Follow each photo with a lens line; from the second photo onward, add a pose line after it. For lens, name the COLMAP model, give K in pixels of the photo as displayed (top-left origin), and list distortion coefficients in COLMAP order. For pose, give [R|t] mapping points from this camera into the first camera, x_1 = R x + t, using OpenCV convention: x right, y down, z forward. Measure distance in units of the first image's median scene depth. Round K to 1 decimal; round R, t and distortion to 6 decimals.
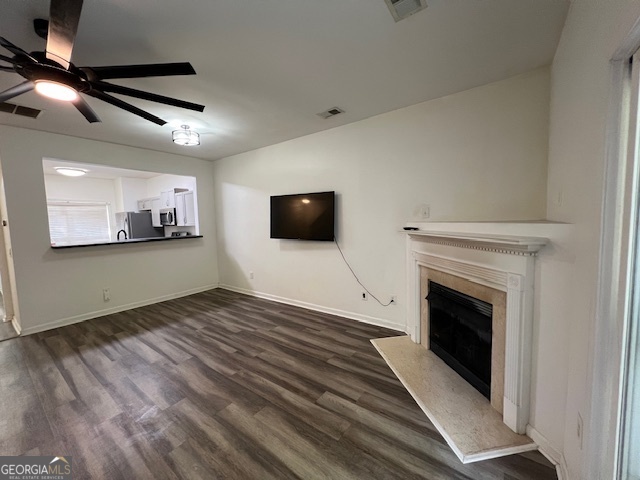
lens RADIAL K [[255.3, 0, 320.0], [0, 255.3, 240.0], [0, 0, 1]] dist [0.002282, -0.000474]
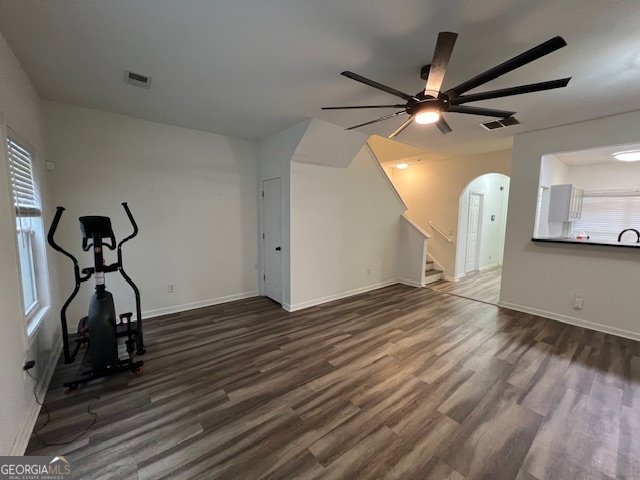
lens RADIAL K [[255.3, 0, 320.0], [0, 255.3, 240.0], [0, 0, 1]] dist [0.002282, -0.000474]
pose [[-0.254842, 0.122581, -0.959182, 0.222544], [-0.082426, 0.985569, 0.147853, -0.057450], [0.963463, 0.116741, -0.241061, 0.427269]]
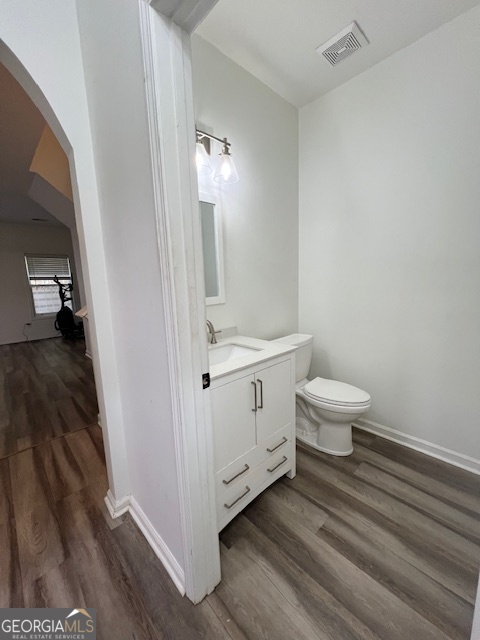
lens RADIAL K [[255.3, 0, 240.0], [0, 255.3, 320.0], [0, 0, 1]] dist [0.002282, -0.000474]
pose [[-0.983239, 0.033177, 0.179277, -1.944431], [0.074566, 0.970481, 0.229360, -0.003701], [-0.166375, 0.238884, -0.956689, 1.239928]]
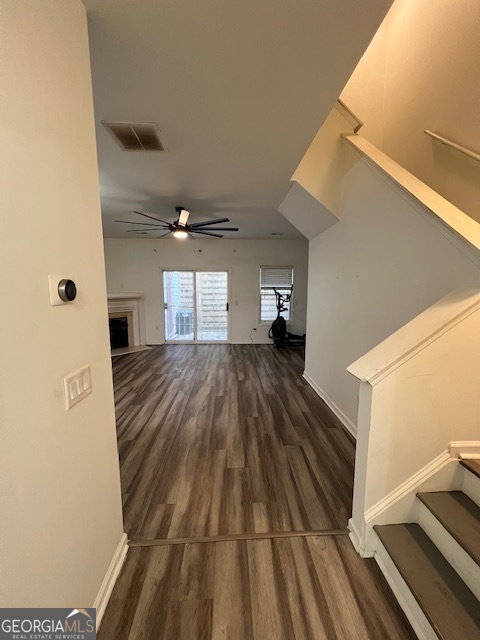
lens RADIAL K [[255.3, 0, 240.0], [0, 255.3, 320.0], [0, 0, 1]] dist [0.002282, -0.000474]
pose [[-0.625410, -0.072168, 0.776952, -1.627127], [0.080298, 0.984475, 0.156081, -0.064510], [-0.776153, 0.160003, -0.609906, 1.067793]]
